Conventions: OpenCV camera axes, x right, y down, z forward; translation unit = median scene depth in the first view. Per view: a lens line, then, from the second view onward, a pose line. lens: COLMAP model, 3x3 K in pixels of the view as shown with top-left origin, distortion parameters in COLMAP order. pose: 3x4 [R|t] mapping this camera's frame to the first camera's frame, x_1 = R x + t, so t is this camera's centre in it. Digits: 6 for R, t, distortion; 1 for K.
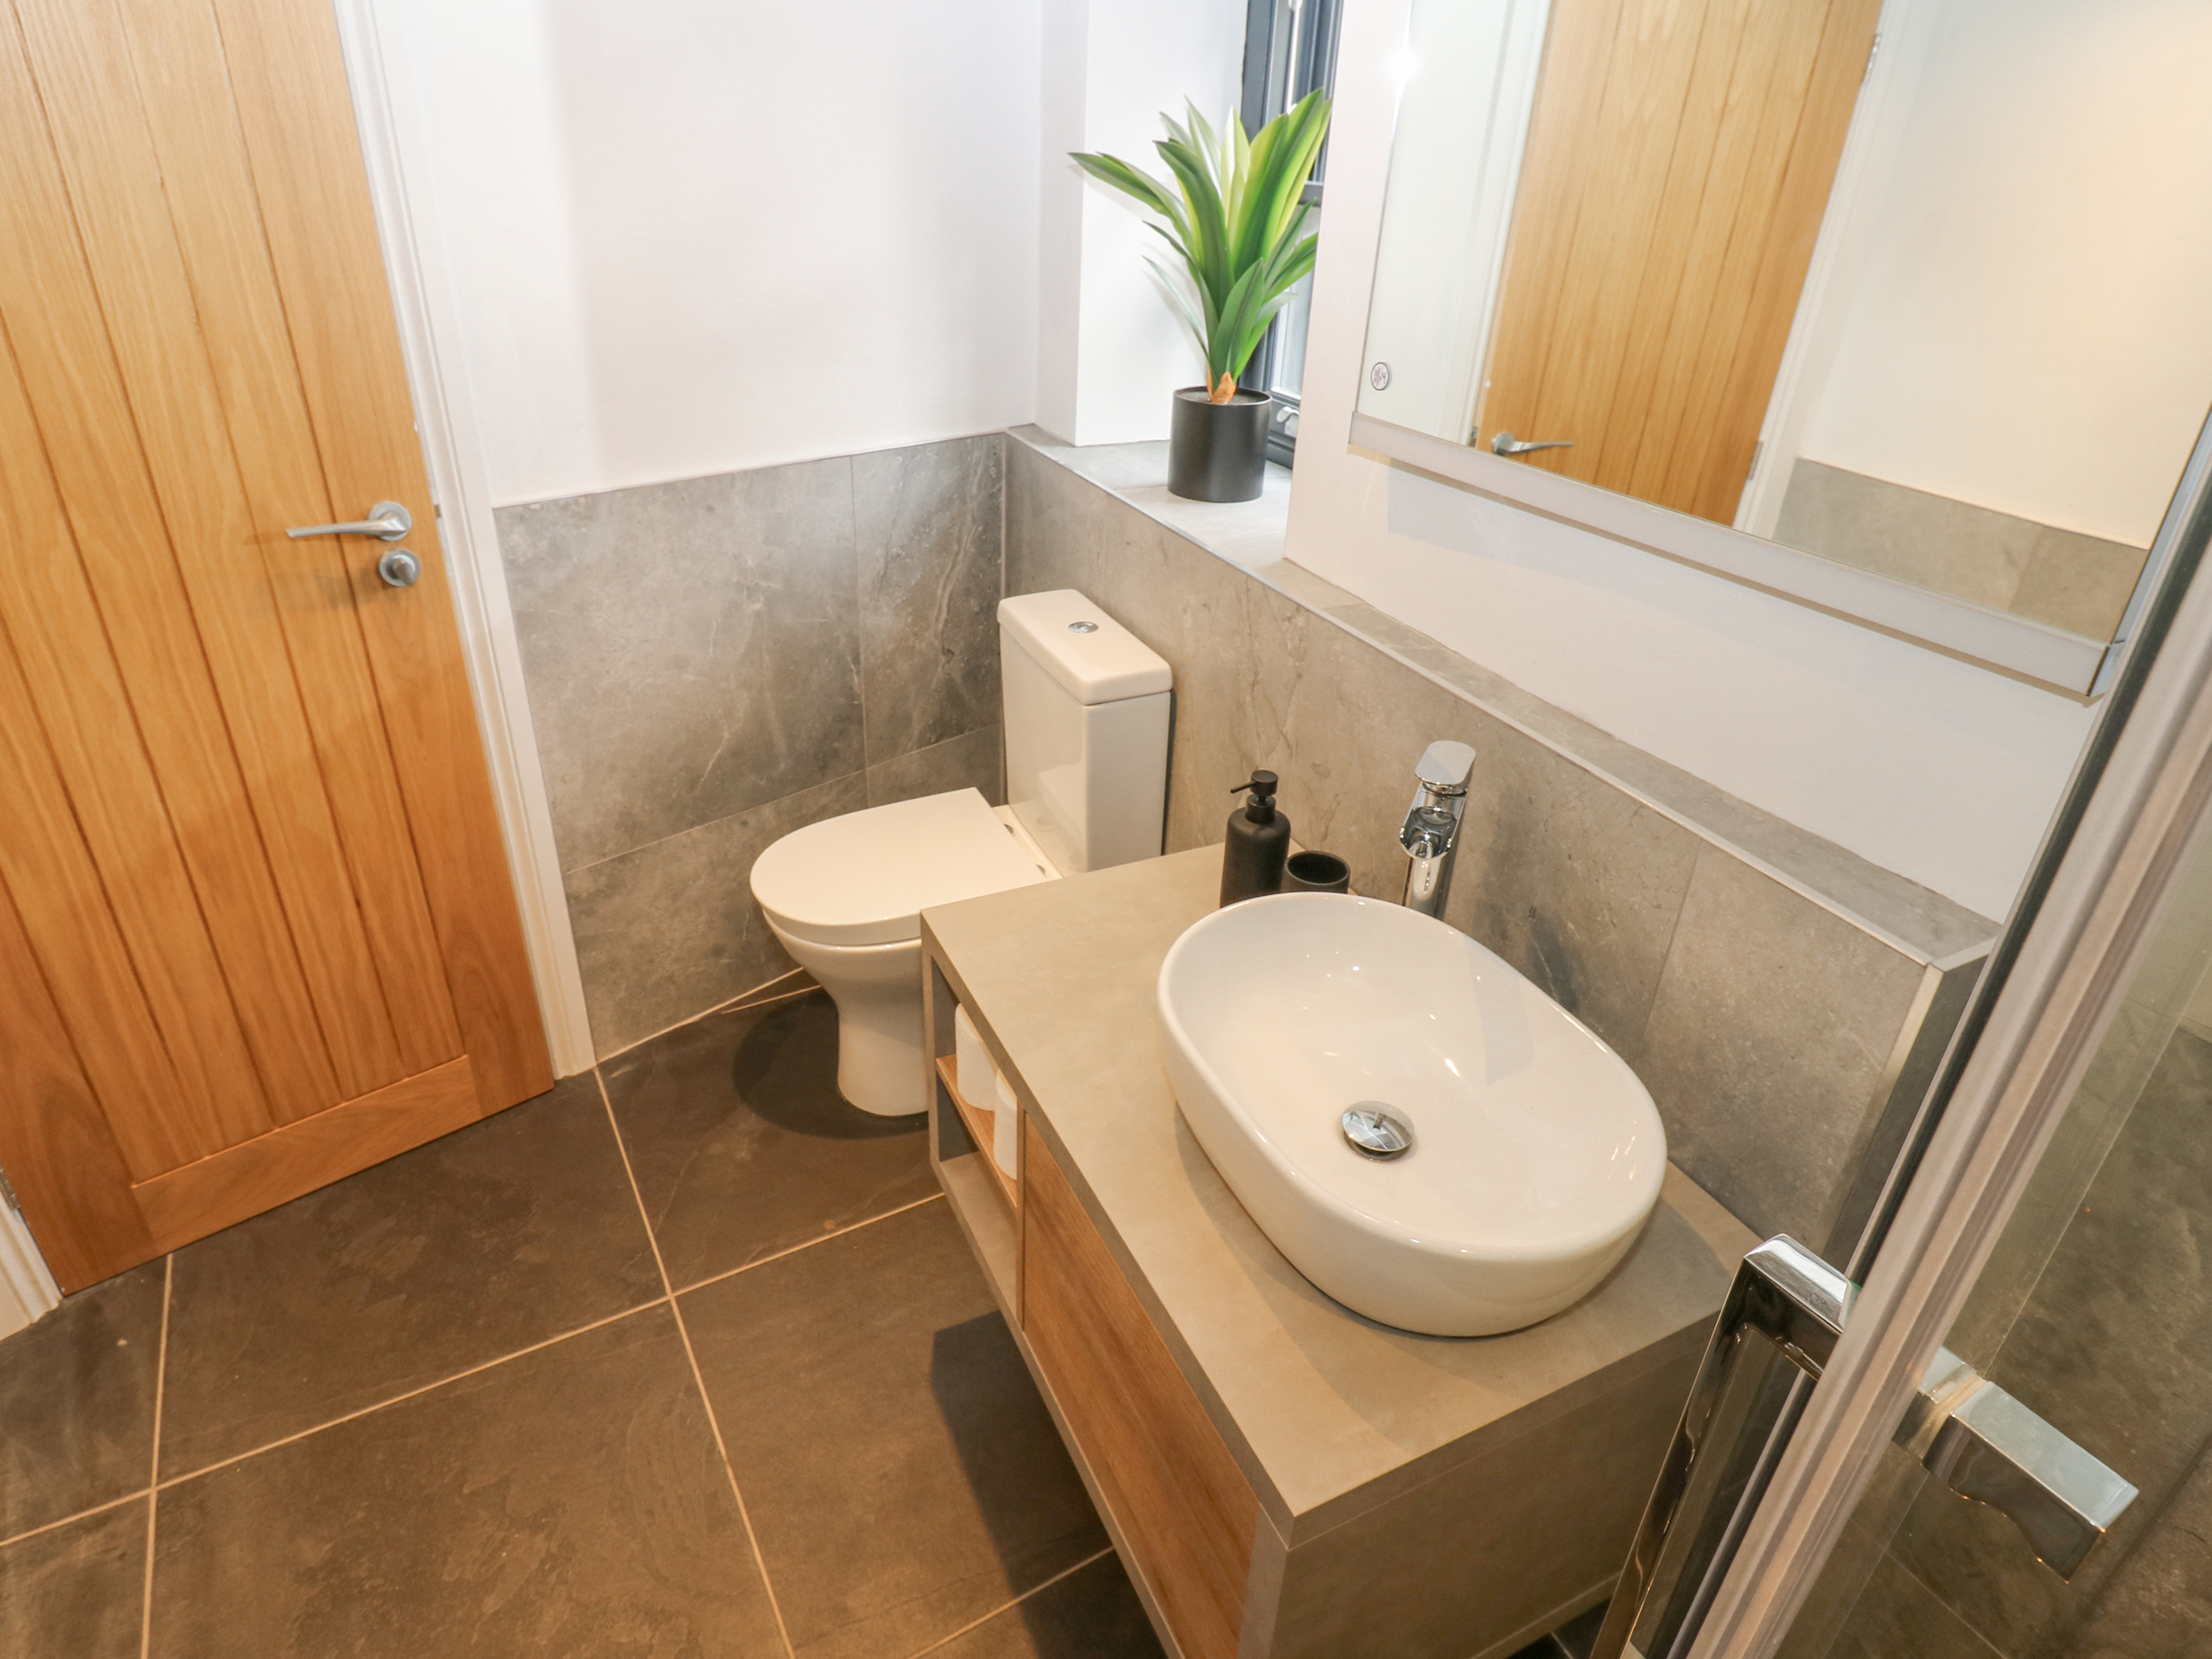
lens RADIAL K [[1217.3, 0, 1099.6], [0, 1217.3, 783.0], [0, 0, 1]] dist [-0.002908, -0.024881]
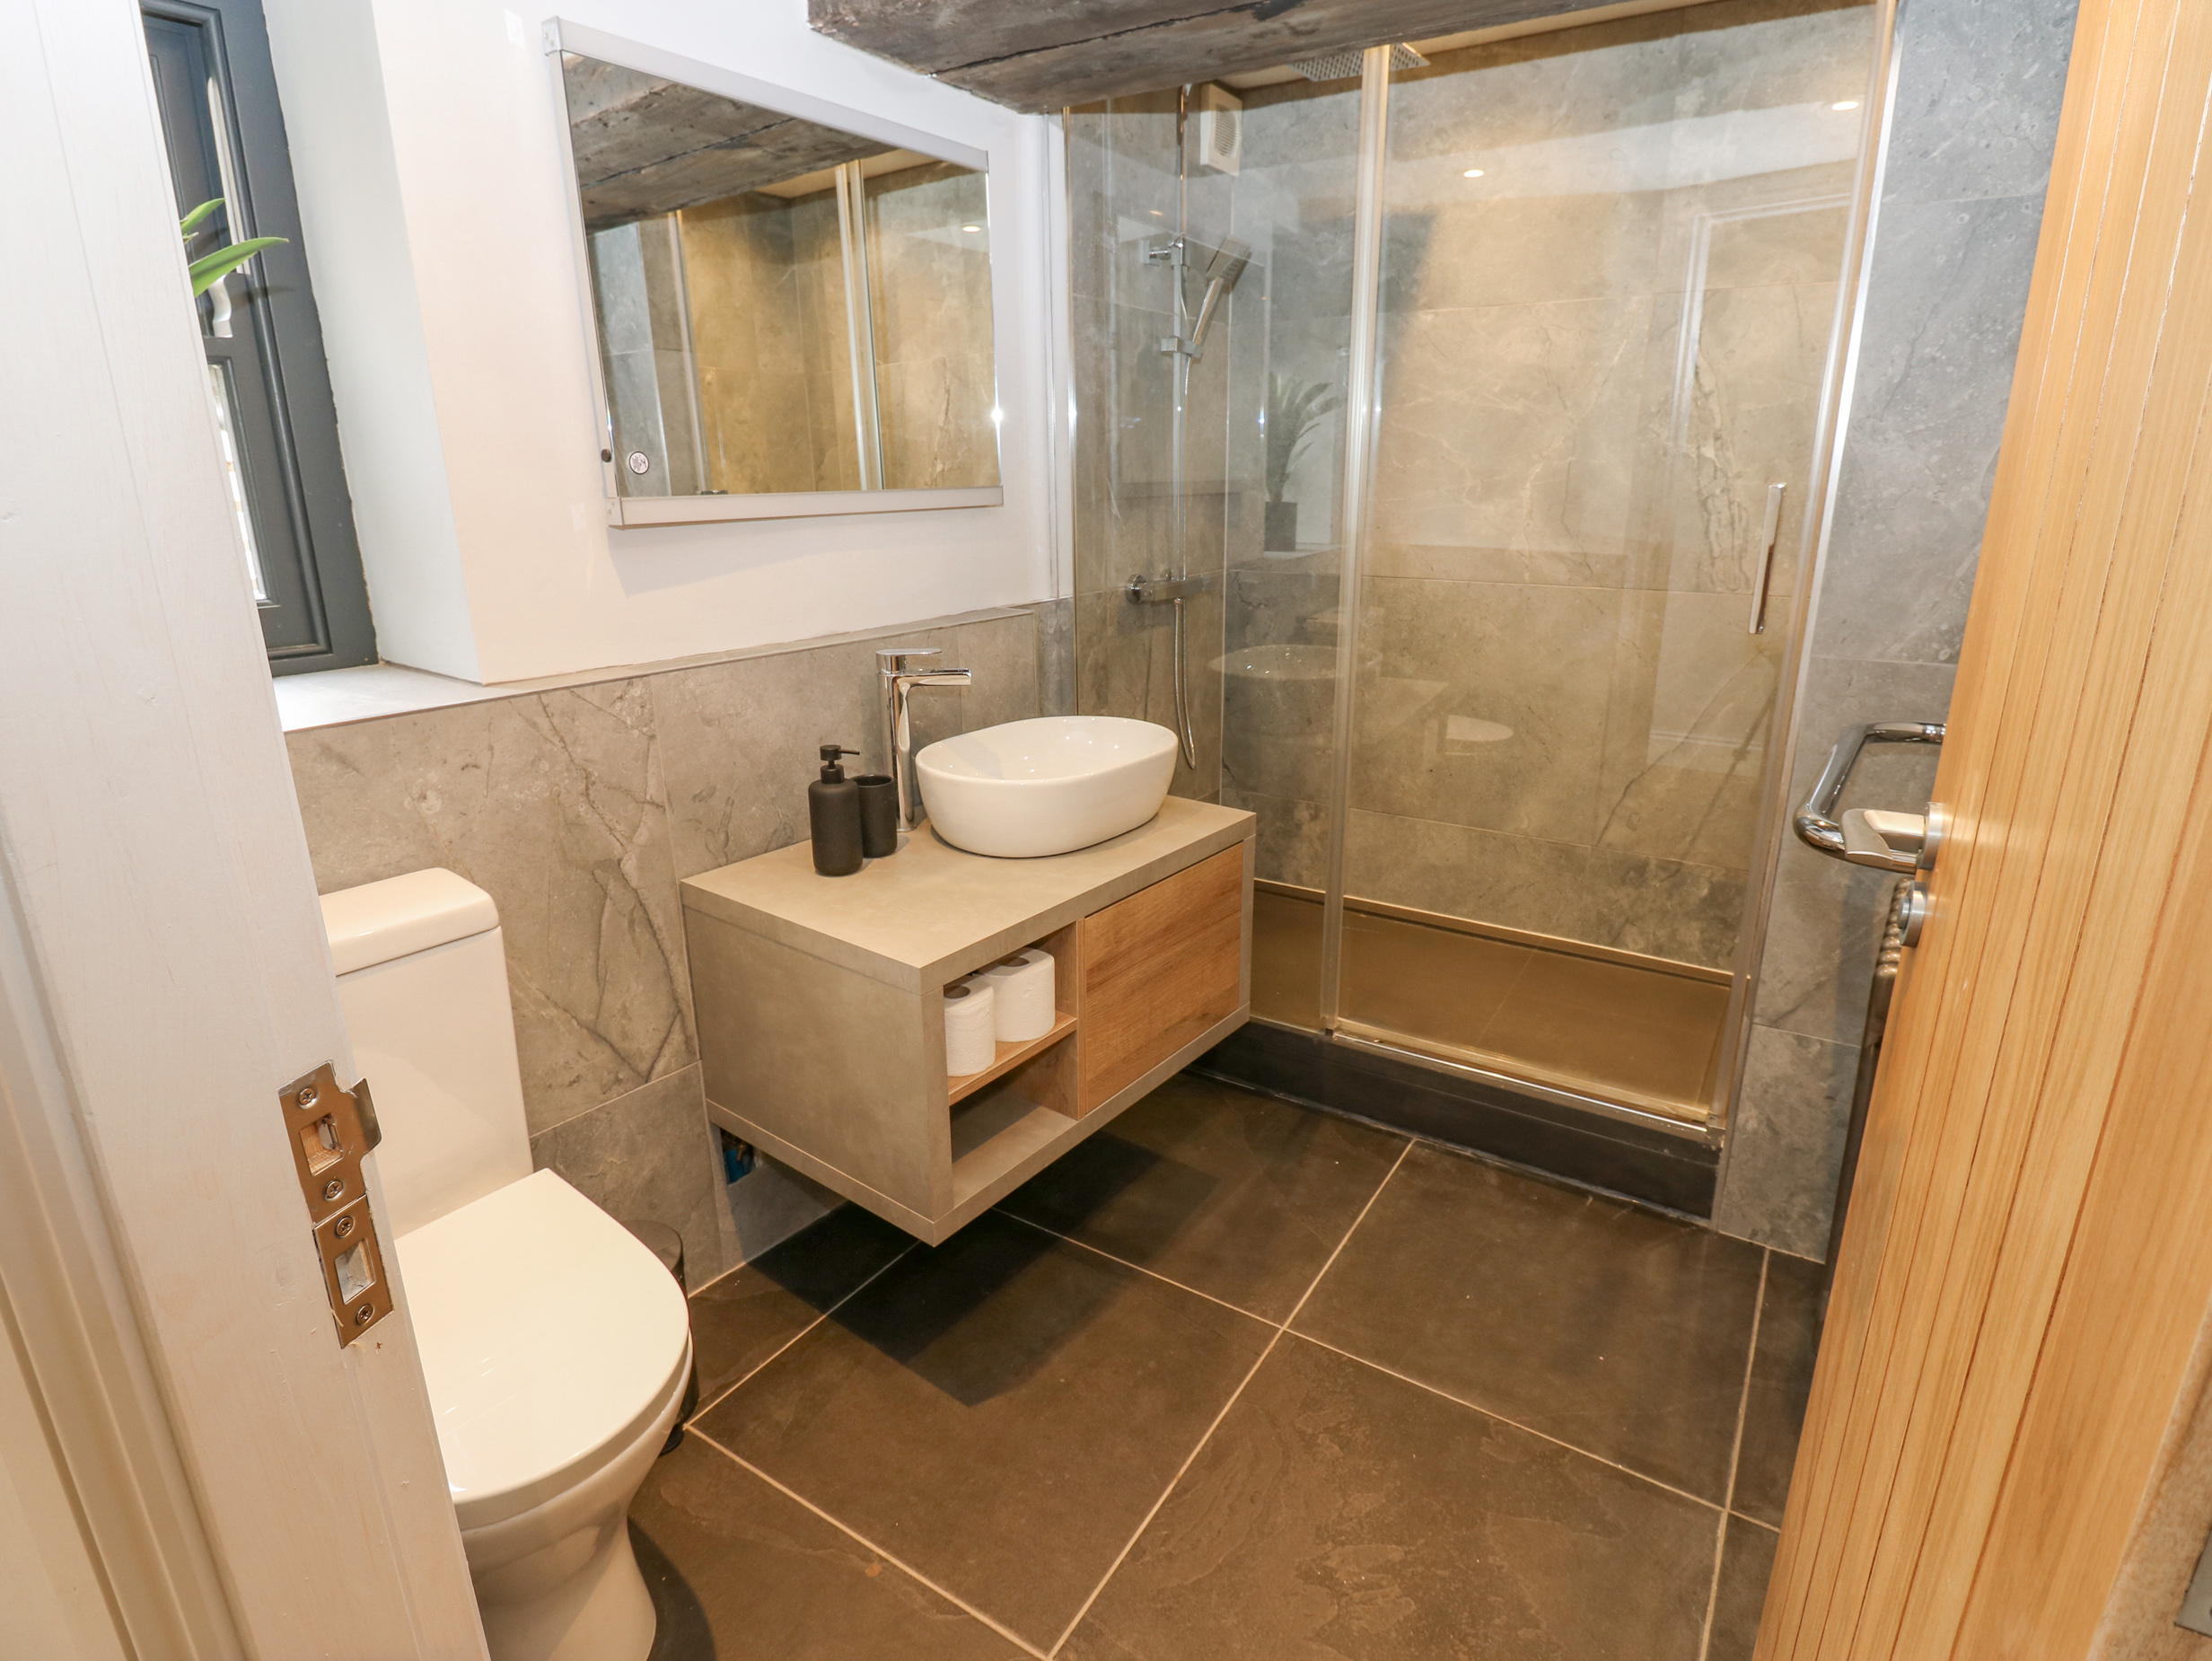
lens RADIAL K [[1197.9, 0, 1118.4], [0, 1197.9, 807.7], [0, 0, 1]] dist [0.000328, -0.016532]
pose [[-0.454983, -0.298443, 0.839001, -0.929446], [0.391386, 0.779272, 0.489441, -0.391639], [-0.799880, 0.551061, -0.237749, 0.921464]]
